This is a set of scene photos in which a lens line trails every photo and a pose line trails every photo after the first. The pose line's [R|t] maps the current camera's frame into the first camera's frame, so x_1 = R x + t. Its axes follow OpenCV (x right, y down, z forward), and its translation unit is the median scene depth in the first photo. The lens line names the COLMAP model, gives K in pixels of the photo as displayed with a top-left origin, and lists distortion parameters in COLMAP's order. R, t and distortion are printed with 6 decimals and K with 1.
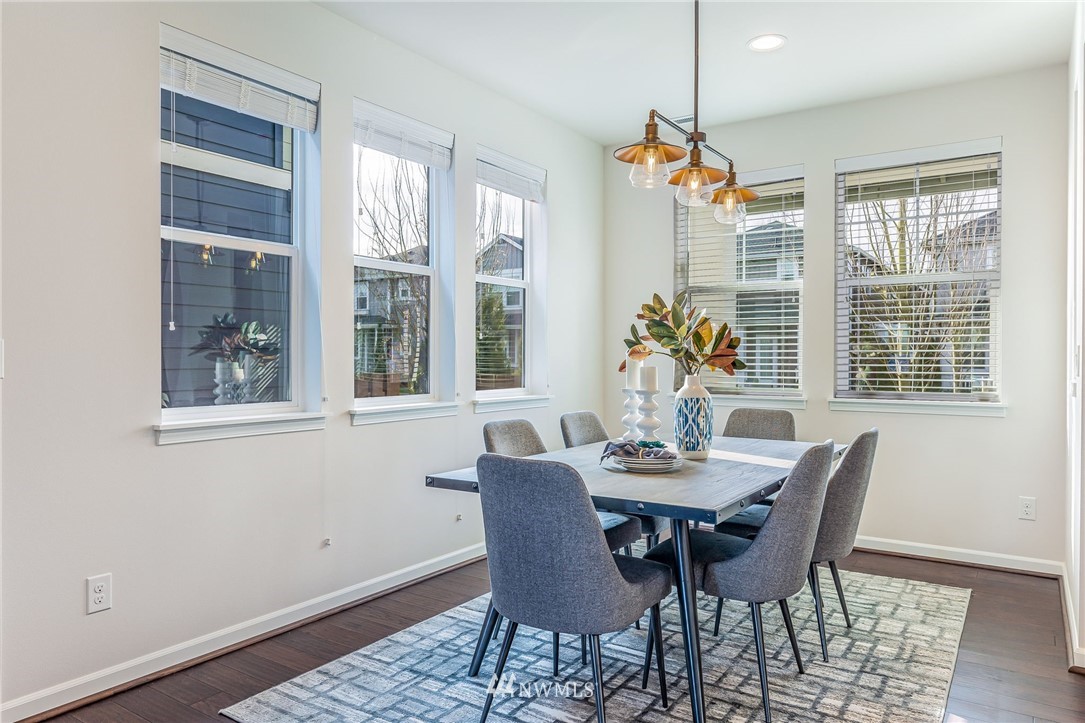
lens RADIAL K [[728.6, 0, 540.3], [0, 728.6, 345.3], [0, 0, 1]] dist [0.003857, 0.001001]
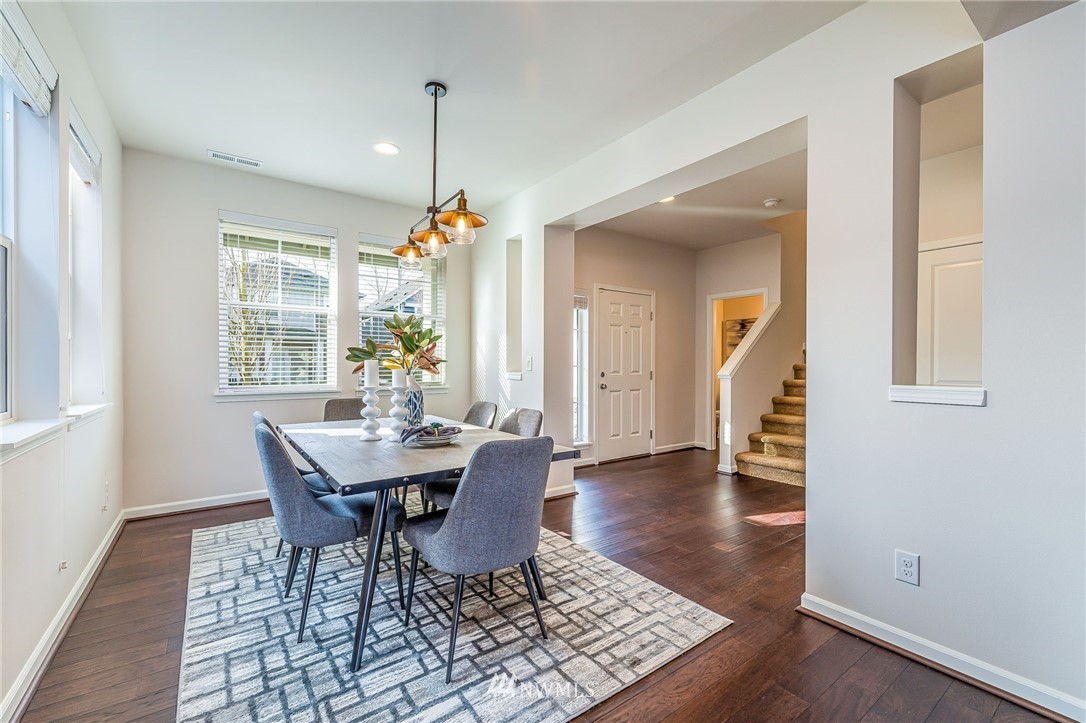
lens RADIAL K [[454.8, 0, 539.7], [0, 454.8, 356.9], [0, 0, 1]] dist [0.000886, 0.000276]
pose [[0.342772, 0.010637, 0.939358, -0.541882], [-0.015010, 0.999870, -0.005846, 0.008055], [-0.939299, -0.012096, 0.342887, 0.476242]]
